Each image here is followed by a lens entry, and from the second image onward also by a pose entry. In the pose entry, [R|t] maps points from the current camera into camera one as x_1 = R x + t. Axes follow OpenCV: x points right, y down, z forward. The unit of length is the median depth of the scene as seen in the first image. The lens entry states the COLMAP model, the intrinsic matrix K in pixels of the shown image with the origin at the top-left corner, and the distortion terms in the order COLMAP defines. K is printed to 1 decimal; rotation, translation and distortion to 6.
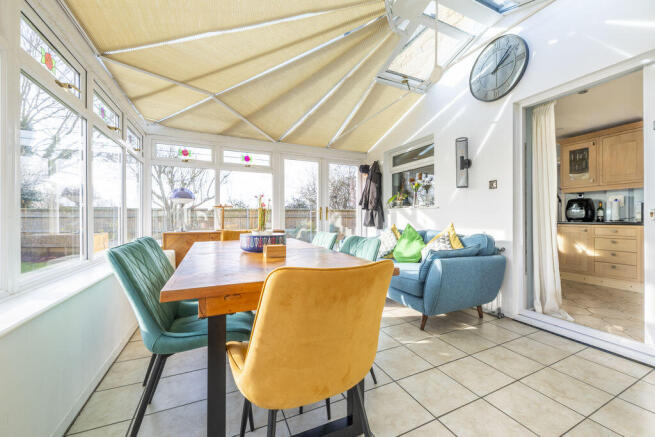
lens RADIAL K [[259.6, 0, 344.9], [0, 259.6, 215.7], [0, 0, 1]] dist [-0.005174, 0.000499]
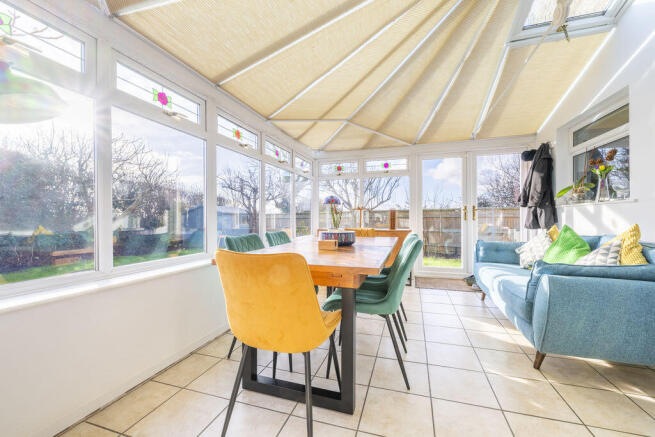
lens RADIAL K [[259.6, 0, 343.0], [0, 259.6, 217.2], [0, 0, 1]] dist [-0.005174, 0.000499]
pose [[0.736314, -0.009086, -0.676579, 0.268992], [0.011906, 0.999929, -0.000471, 0.000599], [0.676535, -0.007708, 0.736370, 0.055927]]
